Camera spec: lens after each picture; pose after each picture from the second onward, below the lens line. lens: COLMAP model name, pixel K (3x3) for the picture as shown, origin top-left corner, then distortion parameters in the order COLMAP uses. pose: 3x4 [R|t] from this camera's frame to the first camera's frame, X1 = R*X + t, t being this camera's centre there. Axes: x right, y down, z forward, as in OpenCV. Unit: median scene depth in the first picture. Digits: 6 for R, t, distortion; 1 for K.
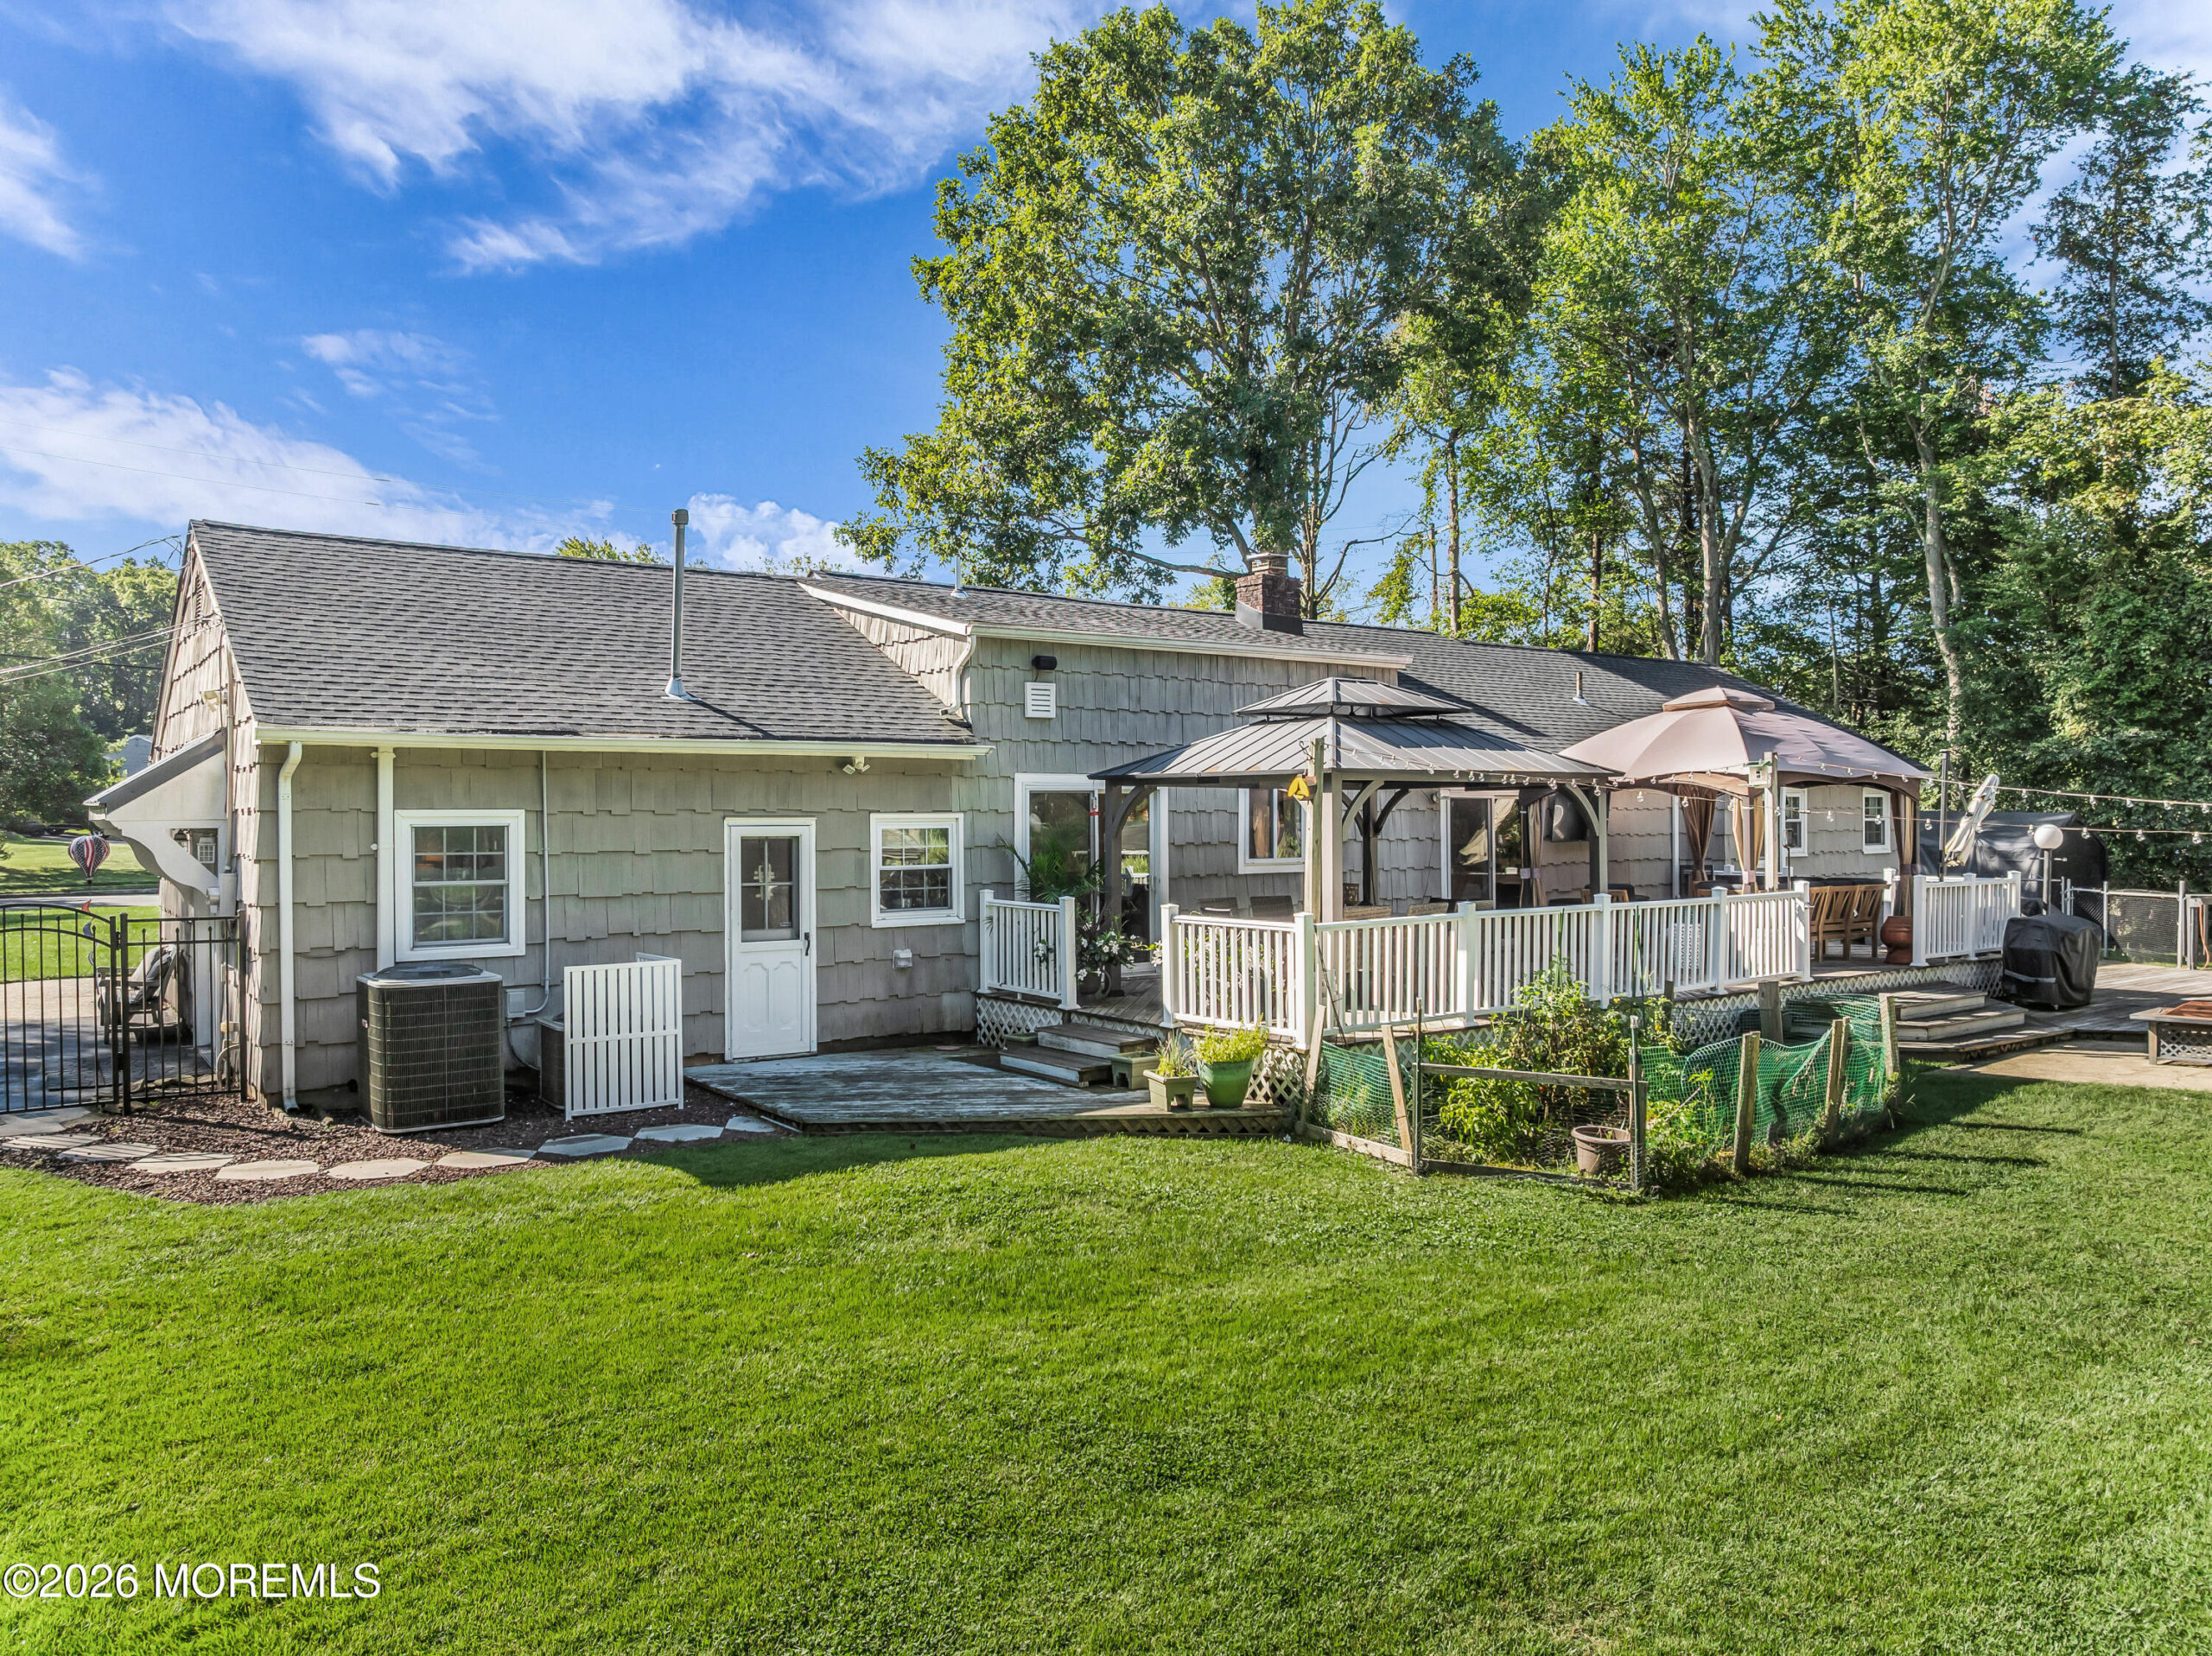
lens RADIAL K [[1564.9, 0, 1106.0], [0, 1564.9, 828.0], [0, 0, 1]] dist [-0.033671, -0.002832]
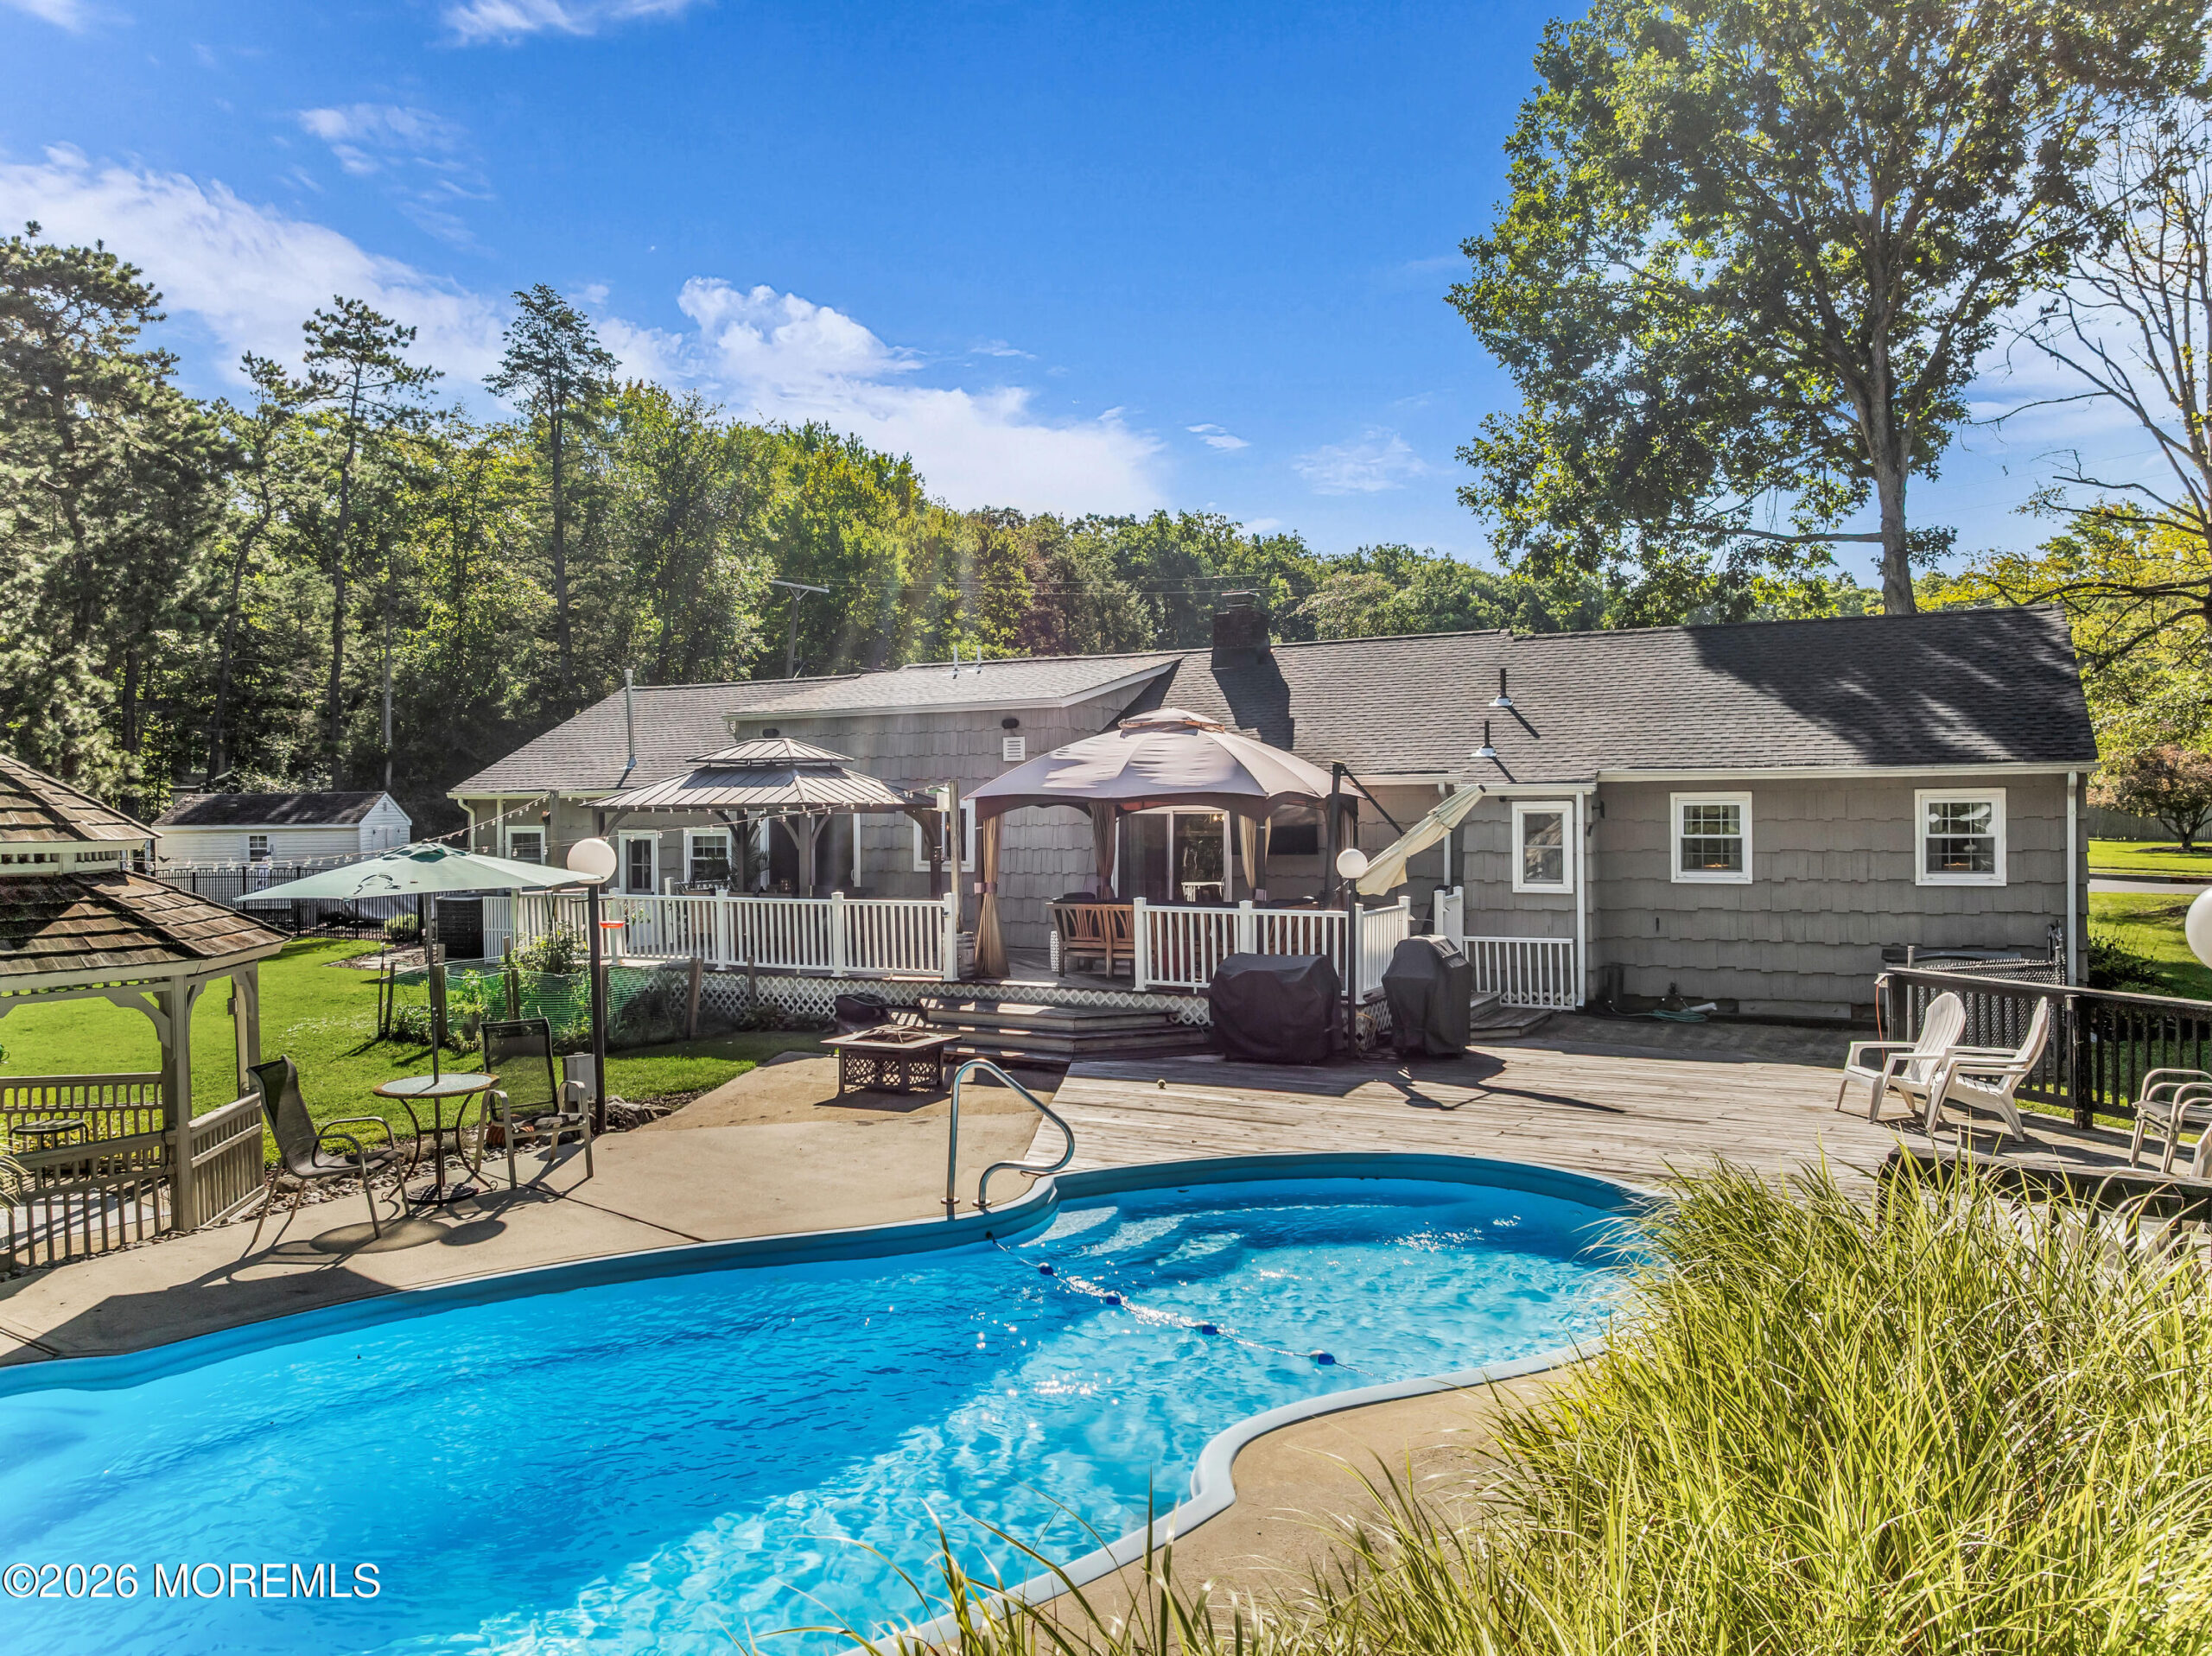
lens RADIAL K [[1574.4, 0, 1102.8], [0, 1574.4, 819.9], [0, 0, 1]] dist [-0.035621, -0.004268]
pose [[0.429448, 0.006020, -0.903072, 1.758184], [-0.000583, 0.999979, 0.006389, -0.030991], [0.903091, -0.002217, 0.429443, 0.692864]]
